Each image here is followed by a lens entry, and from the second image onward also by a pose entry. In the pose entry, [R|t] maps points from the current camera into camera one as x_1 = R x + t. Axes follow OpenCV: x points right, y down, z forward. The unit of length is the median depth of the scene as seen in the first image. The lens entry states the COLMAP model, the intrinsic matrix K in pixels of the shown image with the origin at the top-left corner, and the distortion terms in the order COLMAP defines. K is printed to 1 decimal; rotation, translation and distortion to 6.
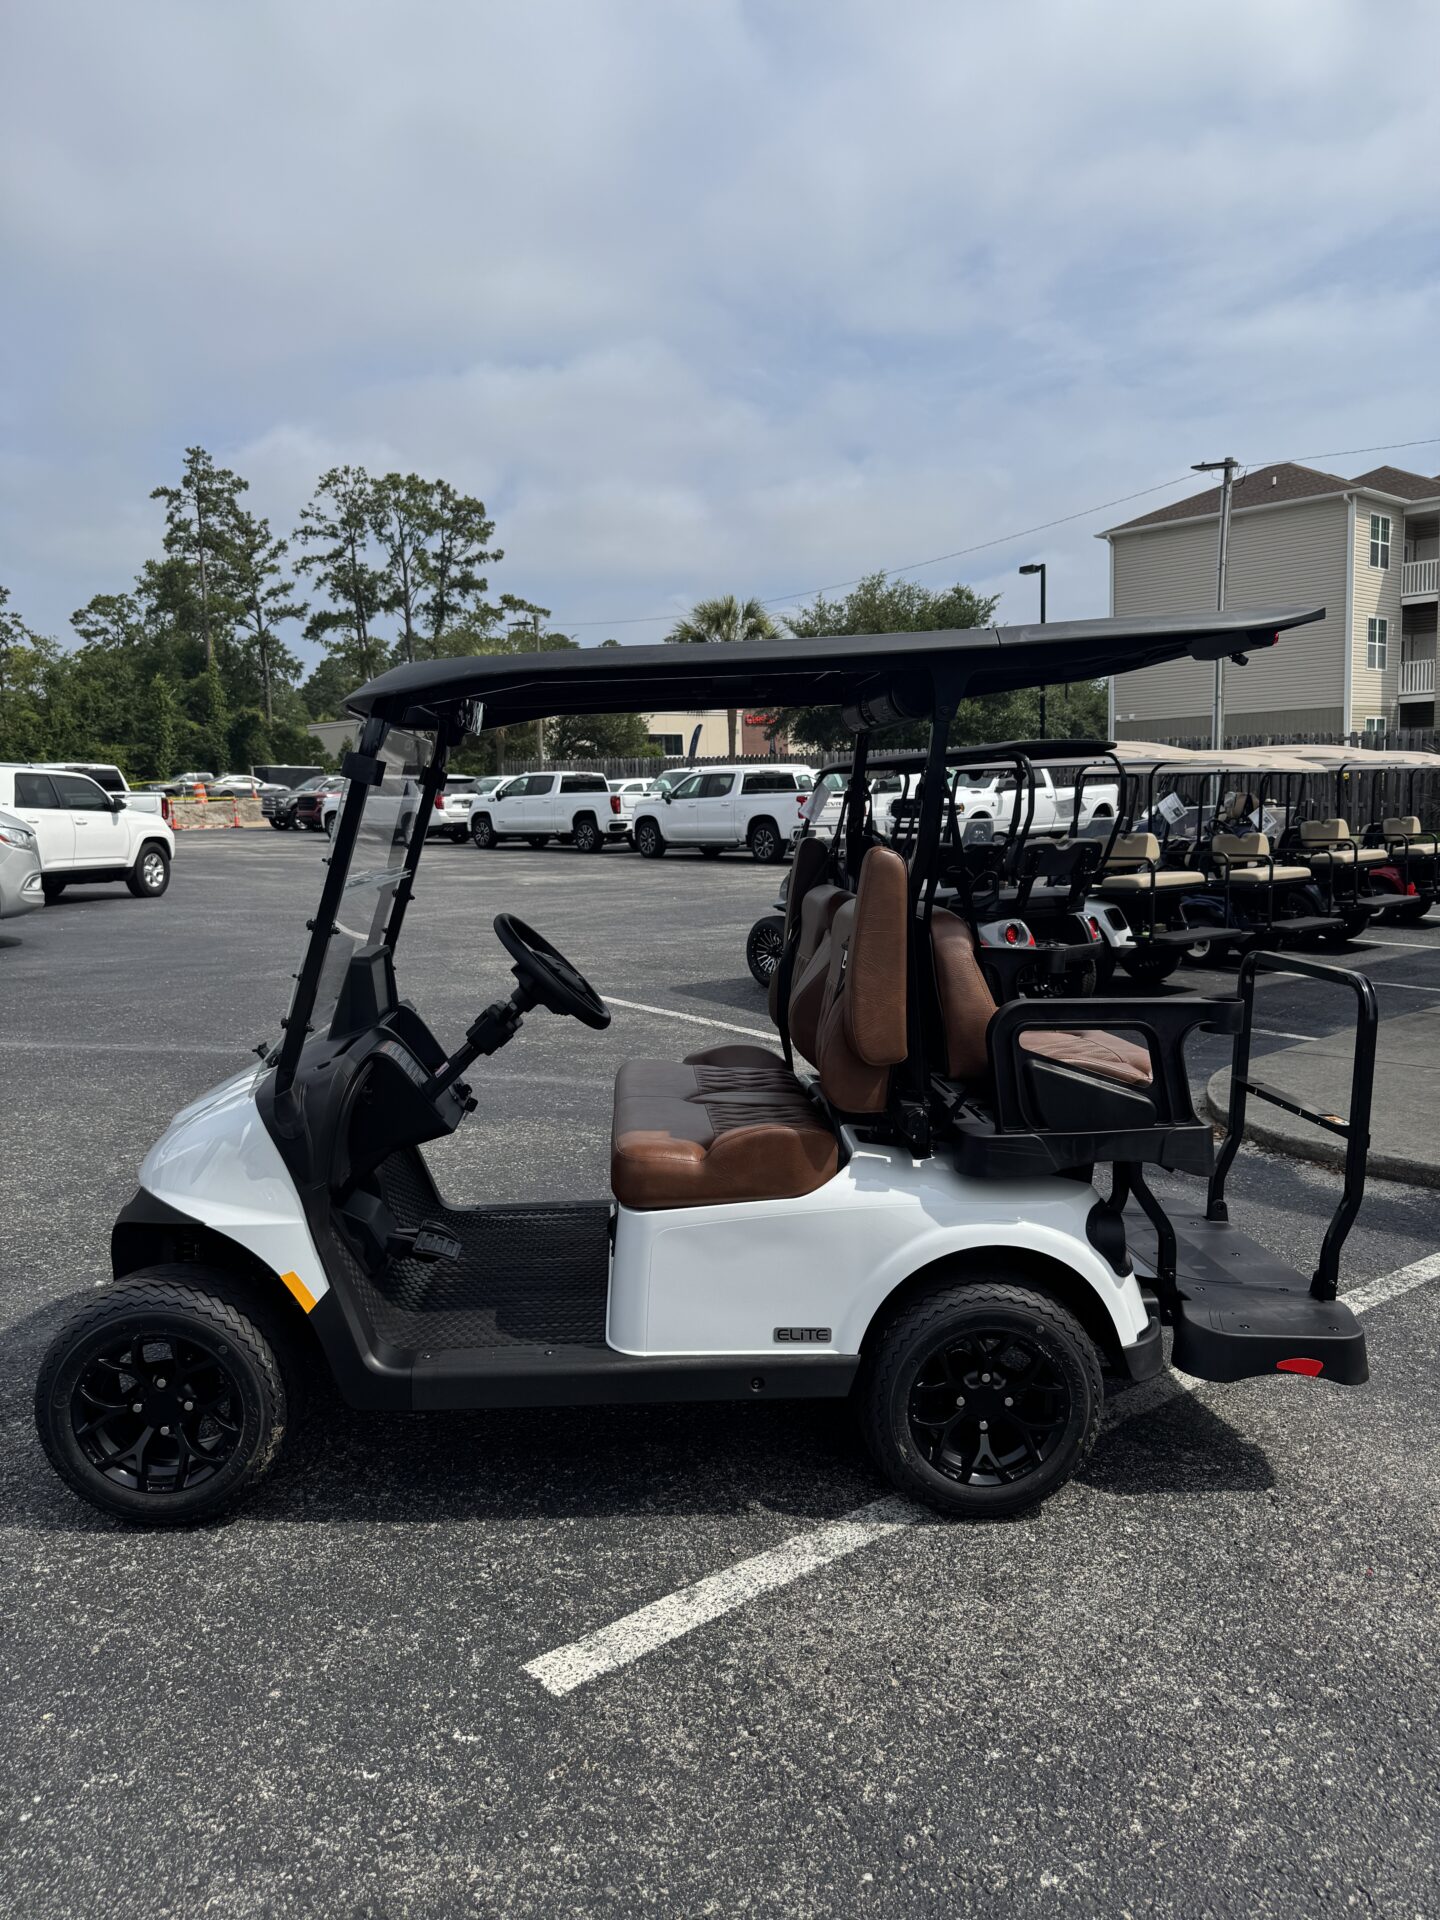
lens RADIAL K [[1339.3, 0, 730.4], [0, 1339.3, 993.7], [0, 0, 1]] dist [0.017423, -0.027060]
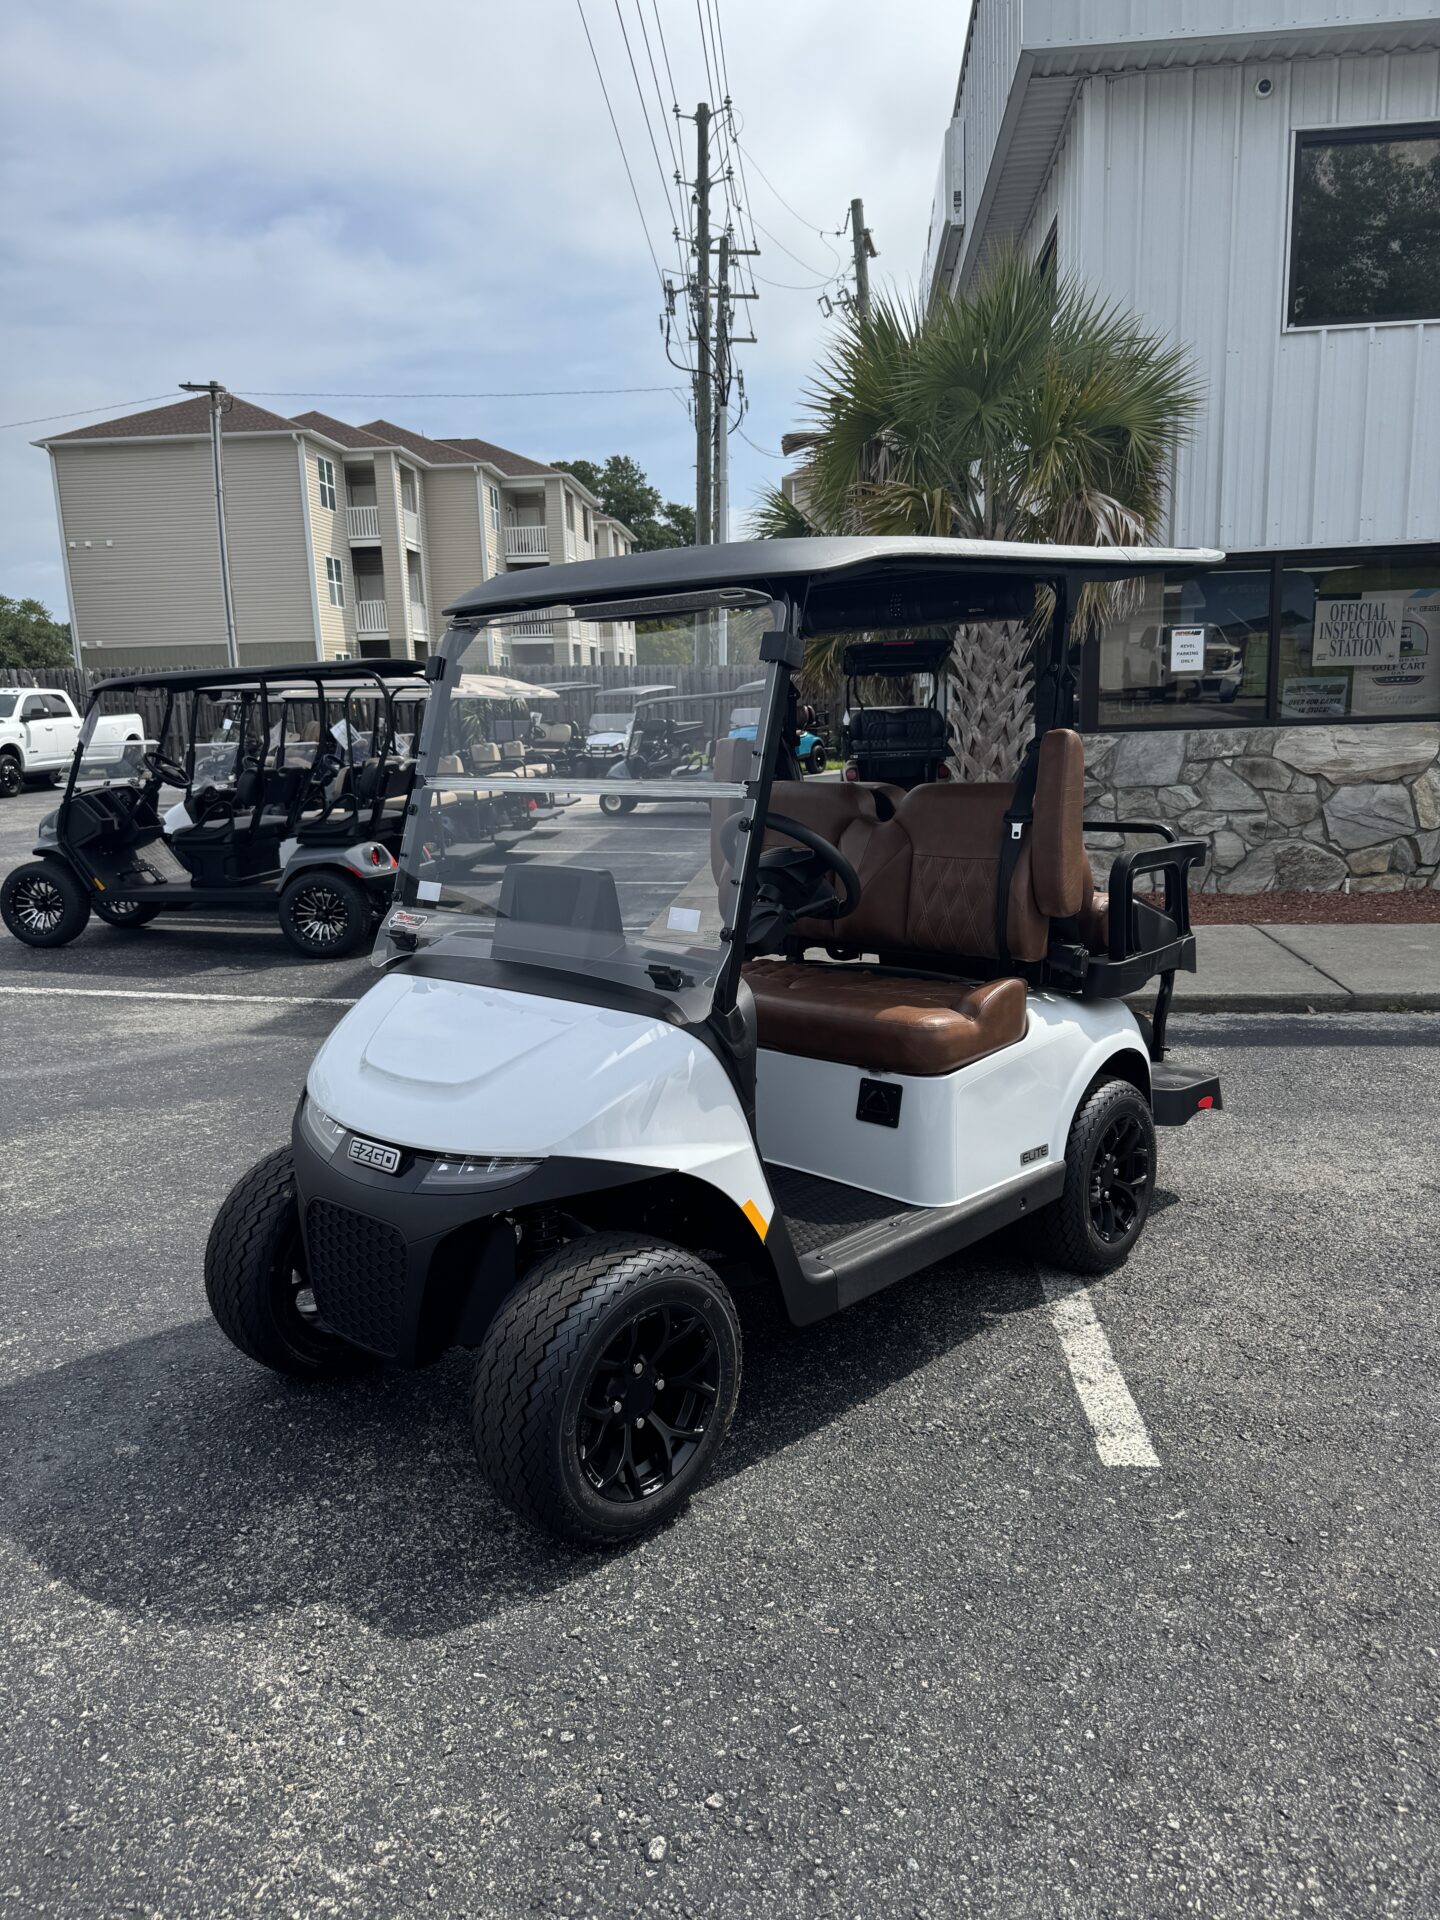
lens RADIAL K [[1325.1, 0, 722.8], [0, 1325.1, 983.9], [0, 0, 1]] dist [0.088868, -0.182465]
pose [[0.725793, -0.134849, 0.674566, -0.060352], [0.106821, 0.990797, 0.083132, -0.001258], [-0.679568, 0.011721, 0.733519, 0.021735]]
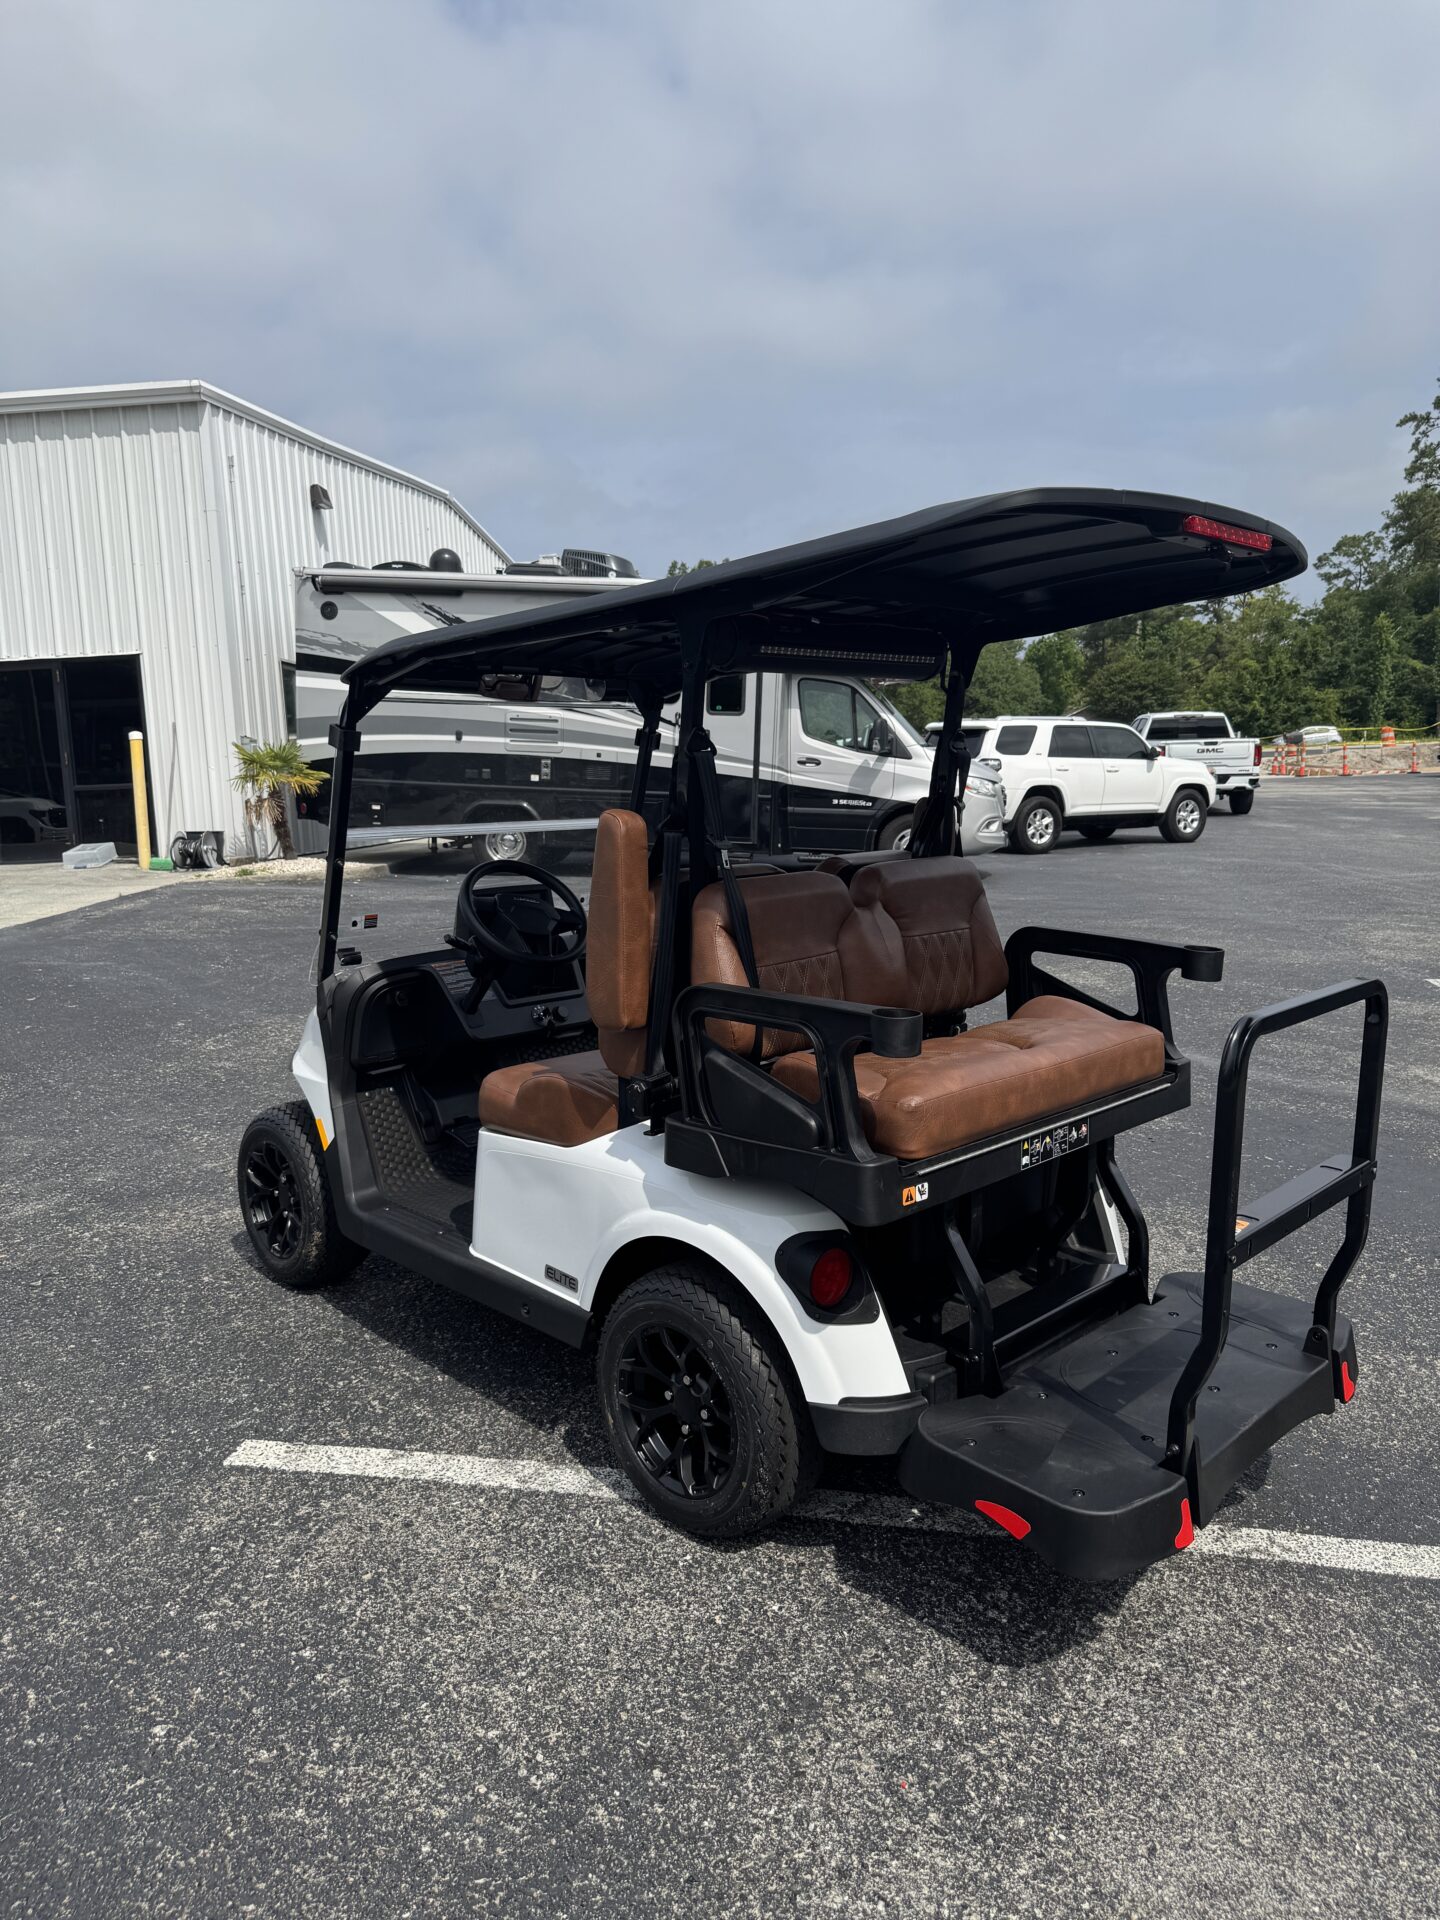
lens RADIAL K [[1350.5, 0, 717.1], [0, 1350.5, 979.6], [0, 0, 1]] dist [0.007924, -0.007122]
pose [[0.654540, 0.114646, -0.747284, 0.058814], [-0.093003, 0.993138, 0.070904, -0.003967], [0.750285, 0.023090, 0.660711, 0.026104]]
